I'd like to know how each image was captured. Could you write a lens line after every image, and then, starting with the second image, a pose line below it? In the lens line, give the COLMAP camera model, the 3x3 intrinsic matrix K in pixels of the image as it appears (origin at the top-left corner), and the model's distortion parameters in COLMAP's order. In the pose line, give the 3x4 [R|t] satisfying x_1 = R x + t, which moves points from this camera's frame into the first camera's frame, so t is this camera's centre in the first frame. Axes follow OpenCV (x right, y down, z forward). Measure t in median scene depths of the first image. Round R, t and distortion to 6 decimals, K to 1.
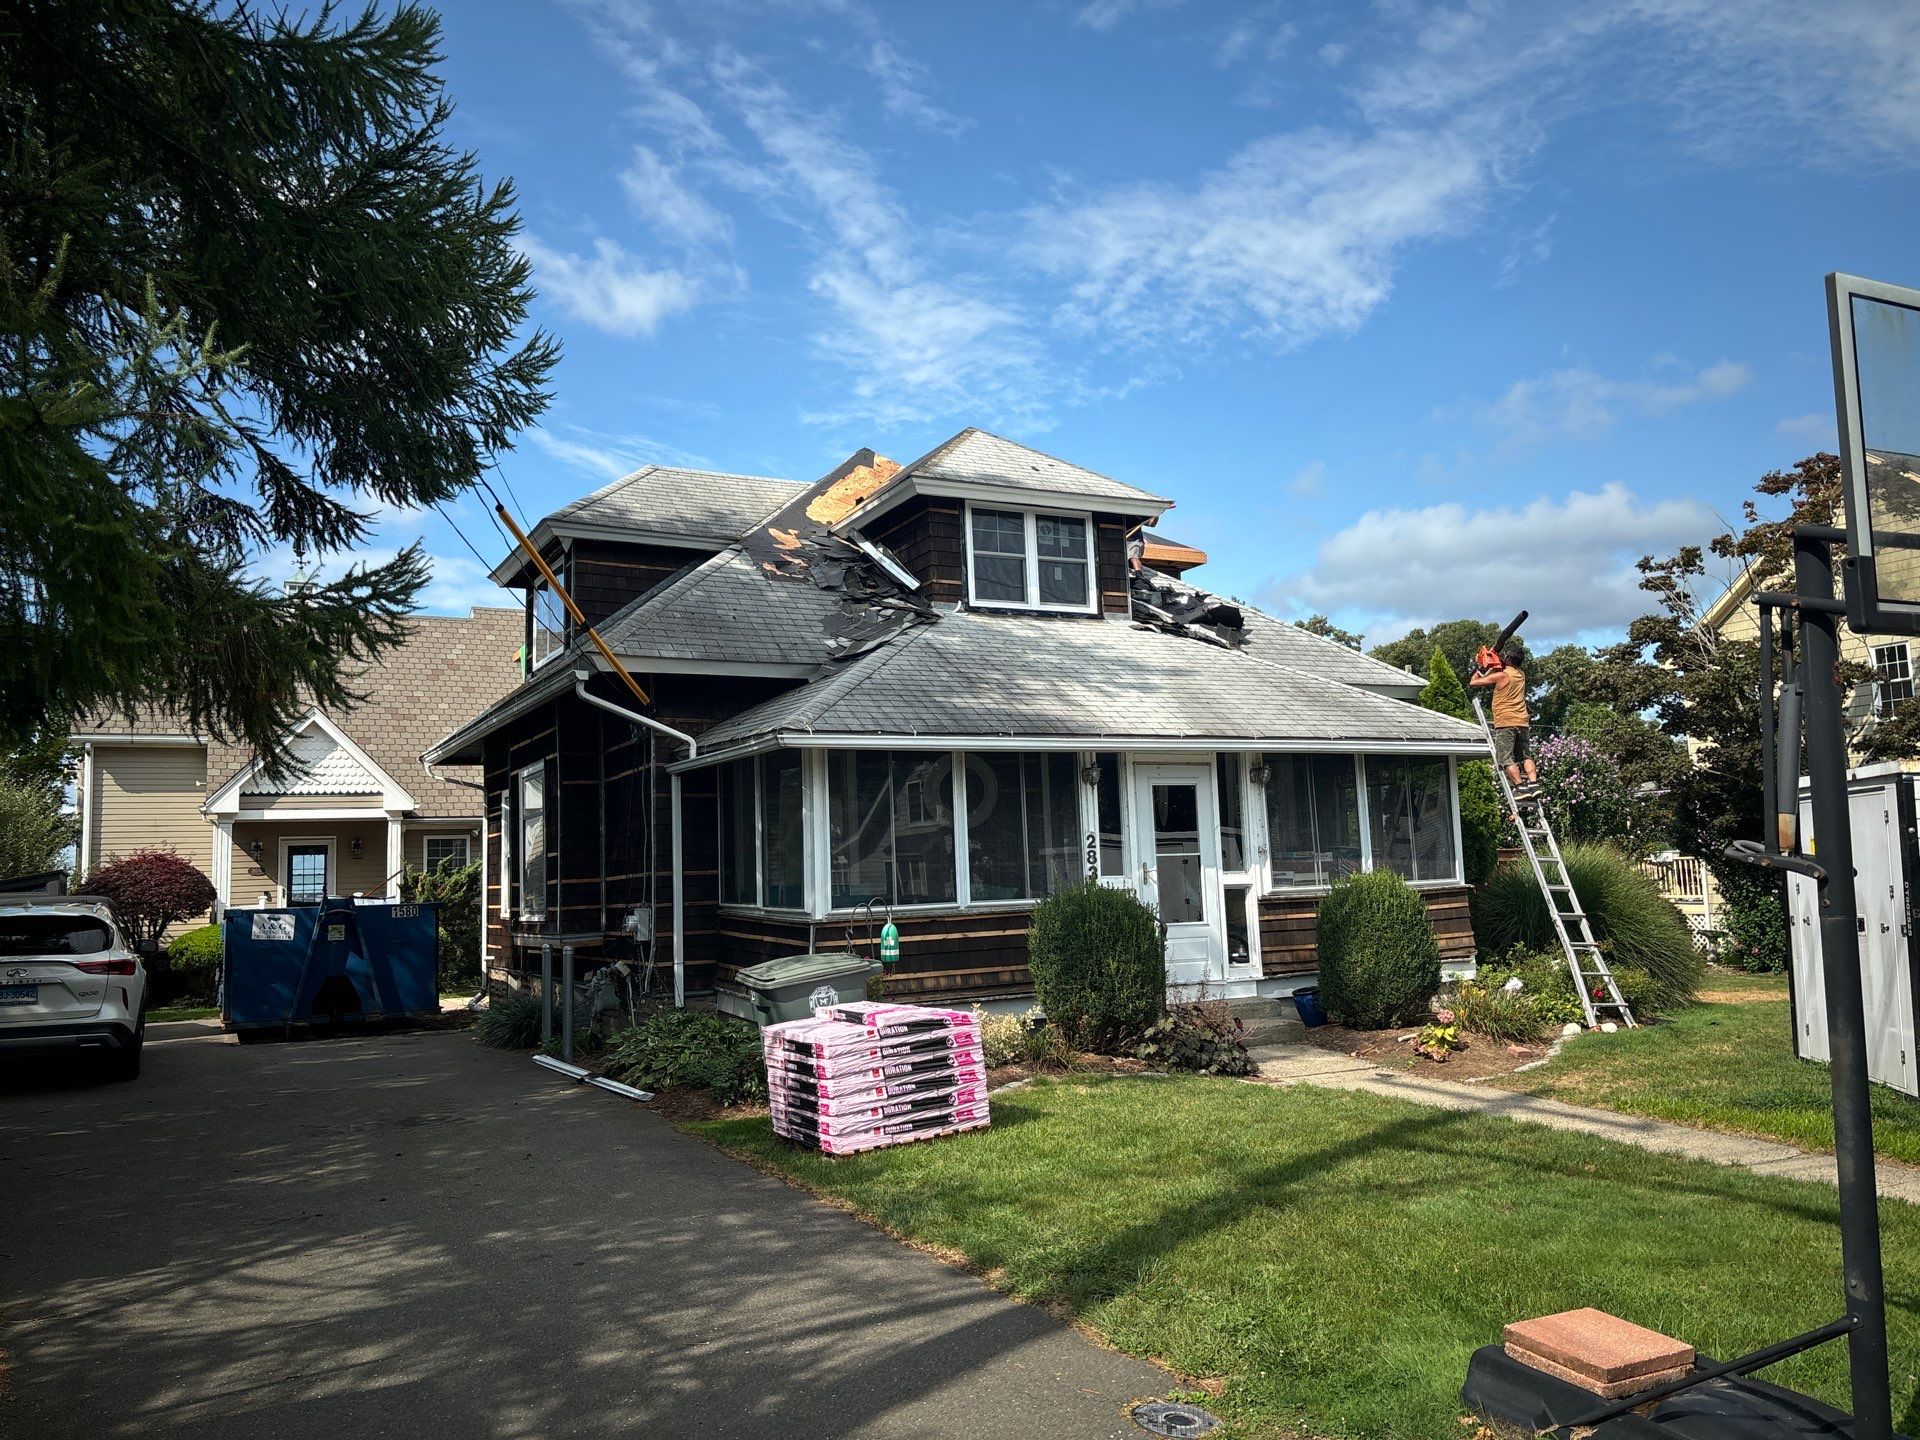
lens RADIAL K [[1449.8, 0, 955.9], [0, 1449.8, 714.0], [0, 0, 1]] dist [0.015531, -0.012642]
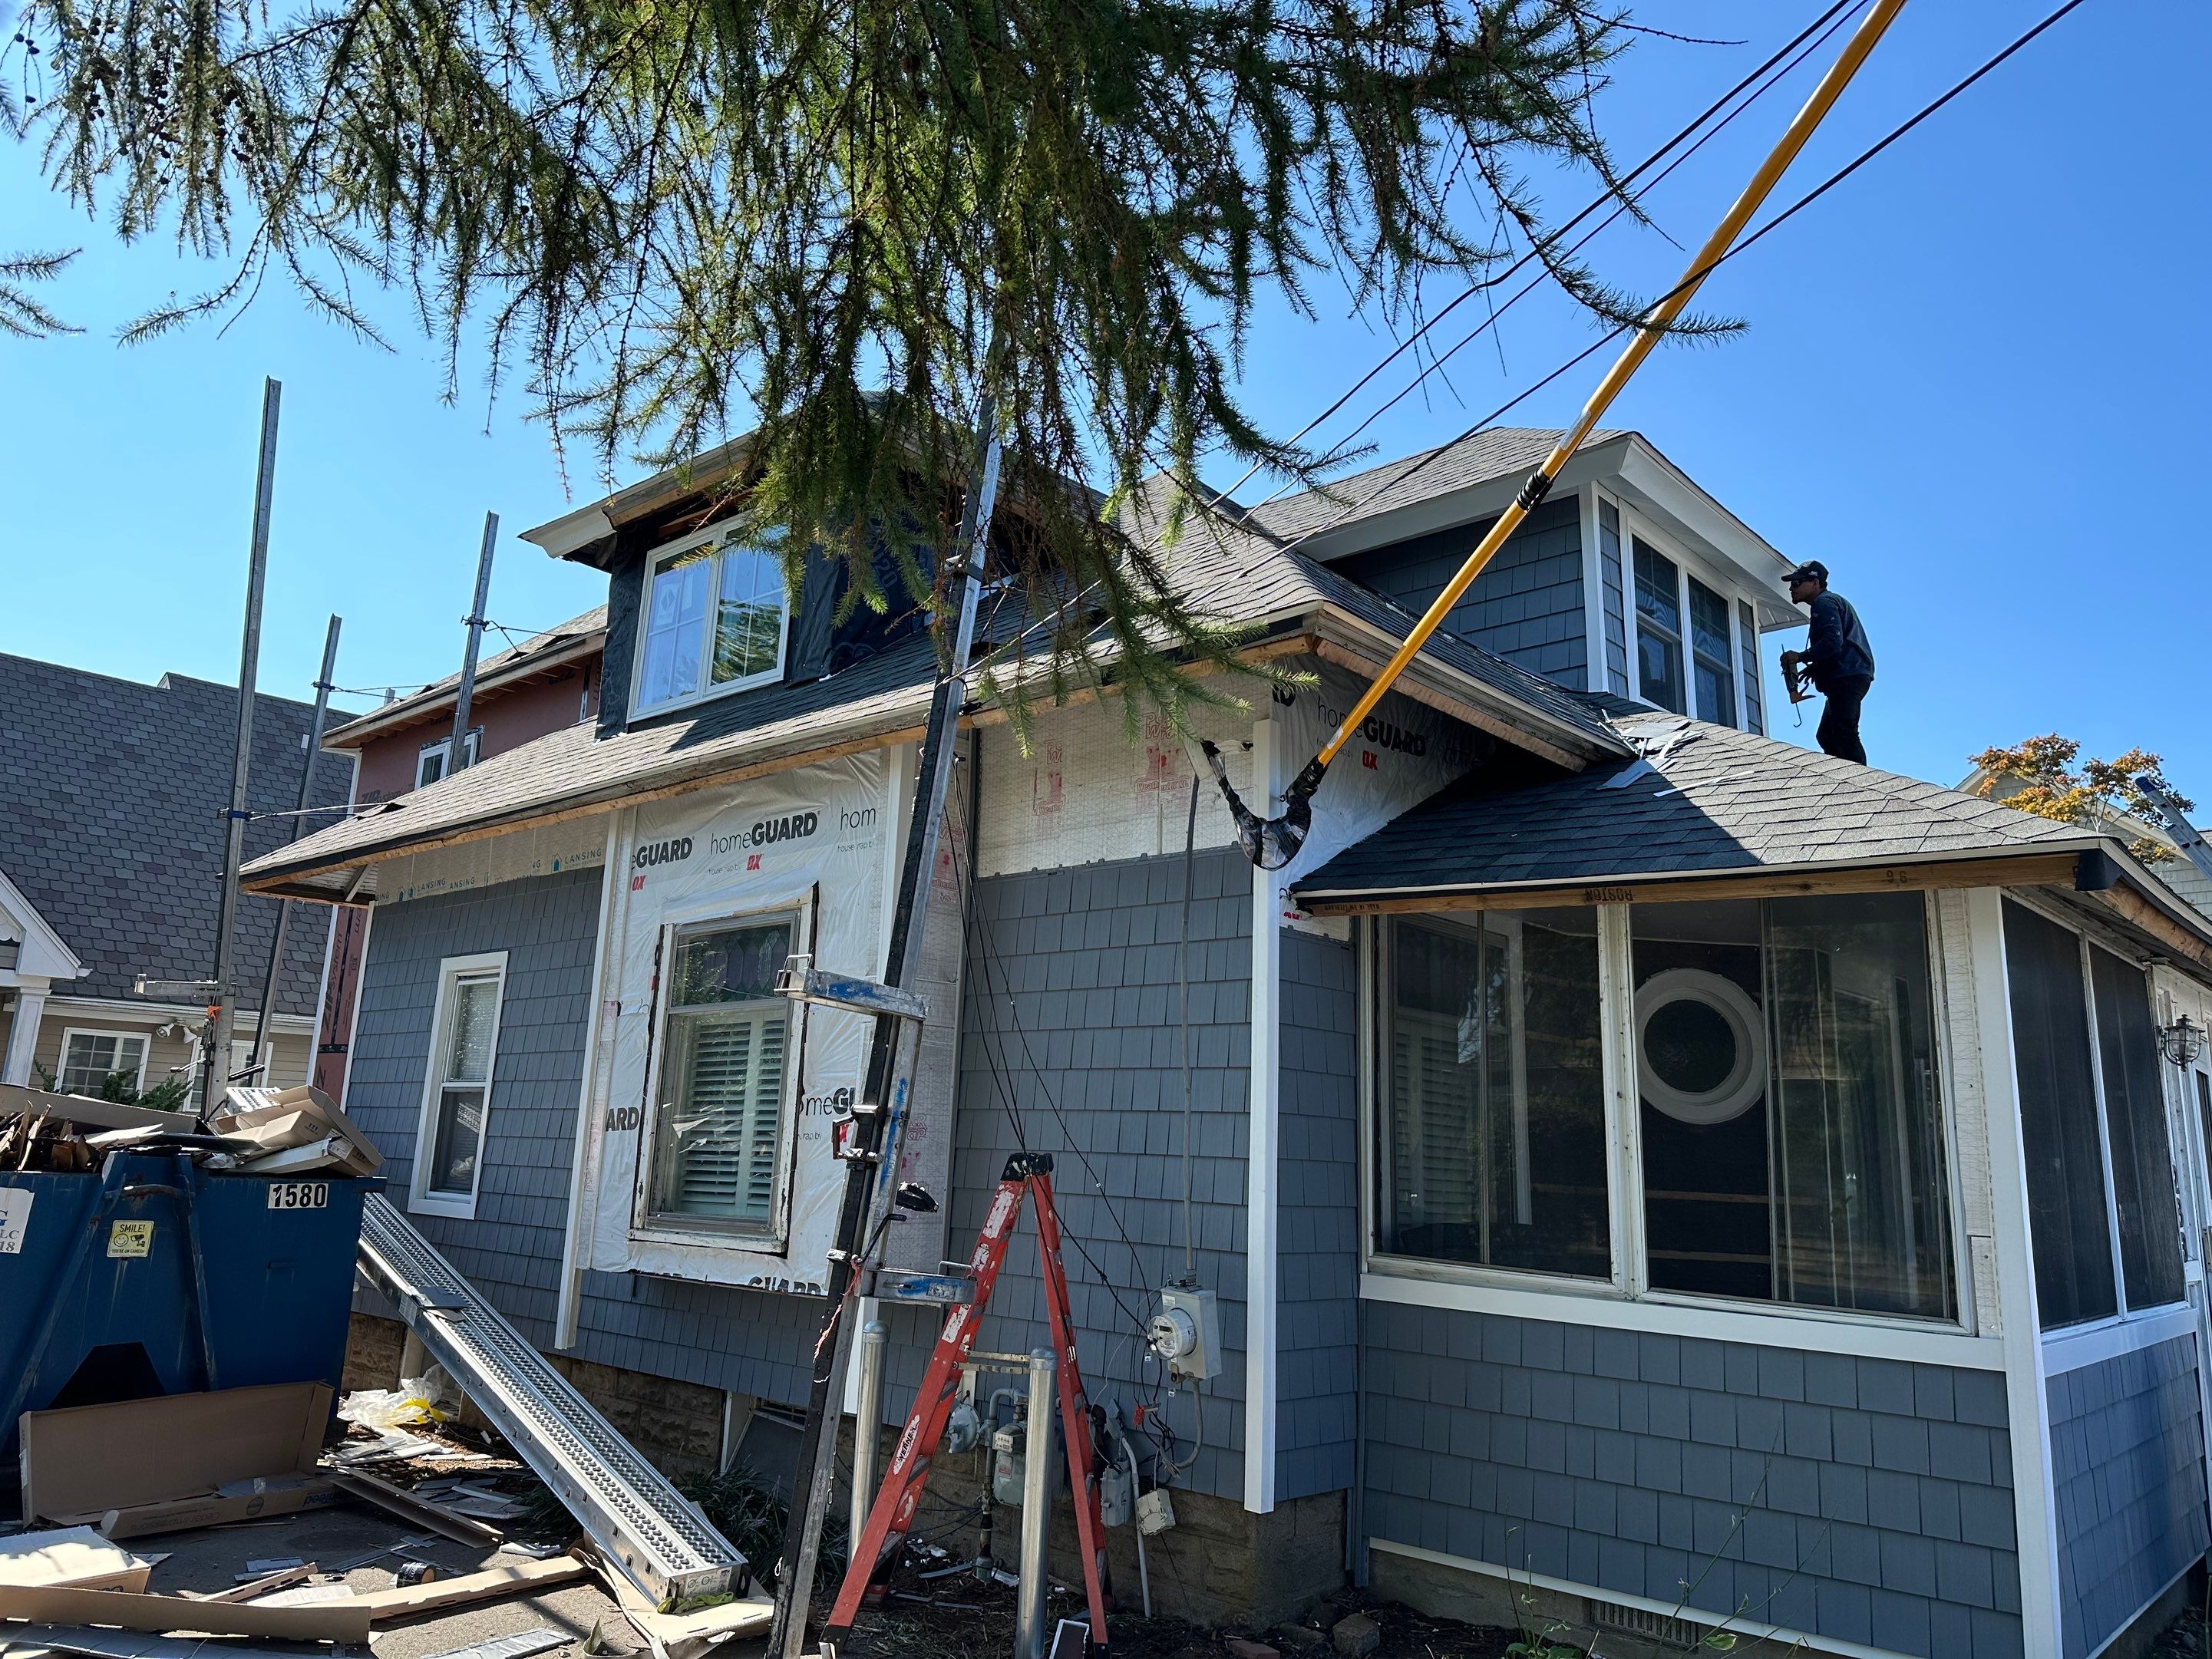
lens RADIAL K [[1515.6, 0, 1101.7], [0, 1515.6, 816.3], [0, 0, 1]] dist [0.052822, -0.030488]
pose [[0.934495, 0.142104, 0.326382, -0.379831], [-0.106506, 0.986480, -0.124557, 0.065719], [-0.339669, 0.081636, 0.936996, 0.554384]]
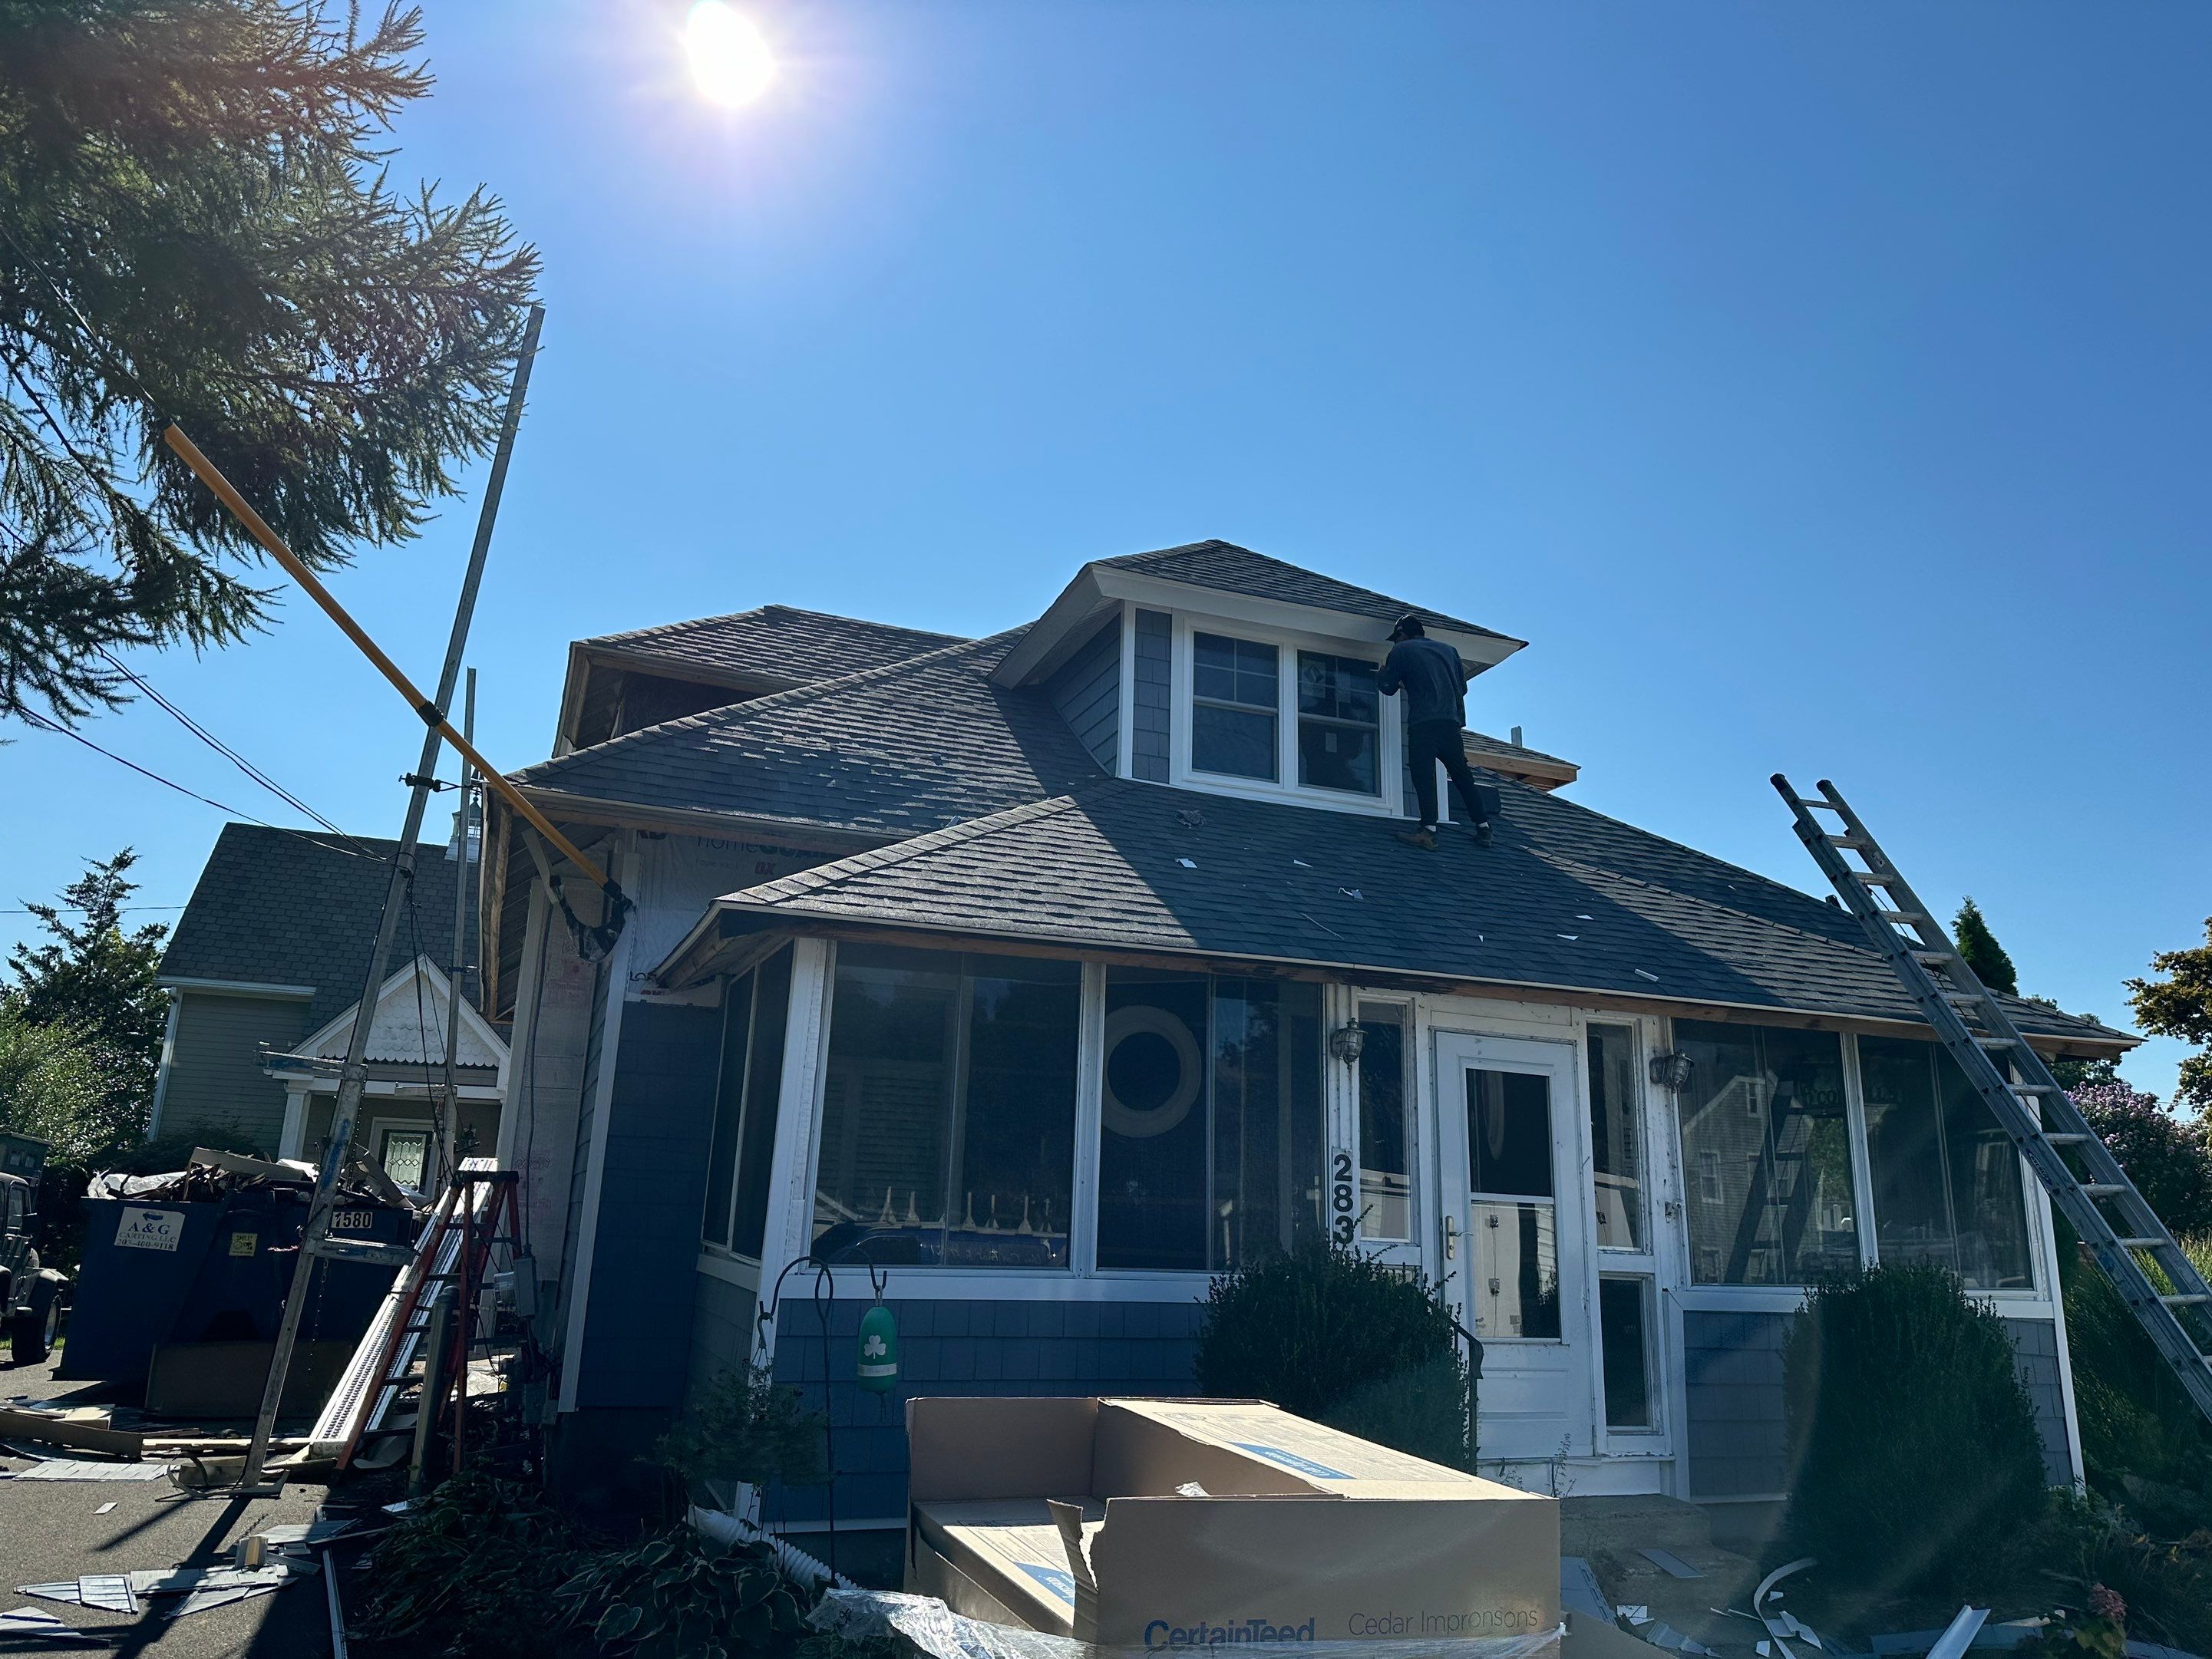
lens RADIAL K [[1515.6, 0, 1101.7], [0, 1515.6, 816.3], [0, 0, 1]] dist [0.052822, -0.030488]
pose [[0.990194, 0.038479, -0.134297, 0.067390], [-0.058683, 0.986959, -0.149893, 0.044891], [0.126778, 0.156304, 0.979539, 0.371930]]
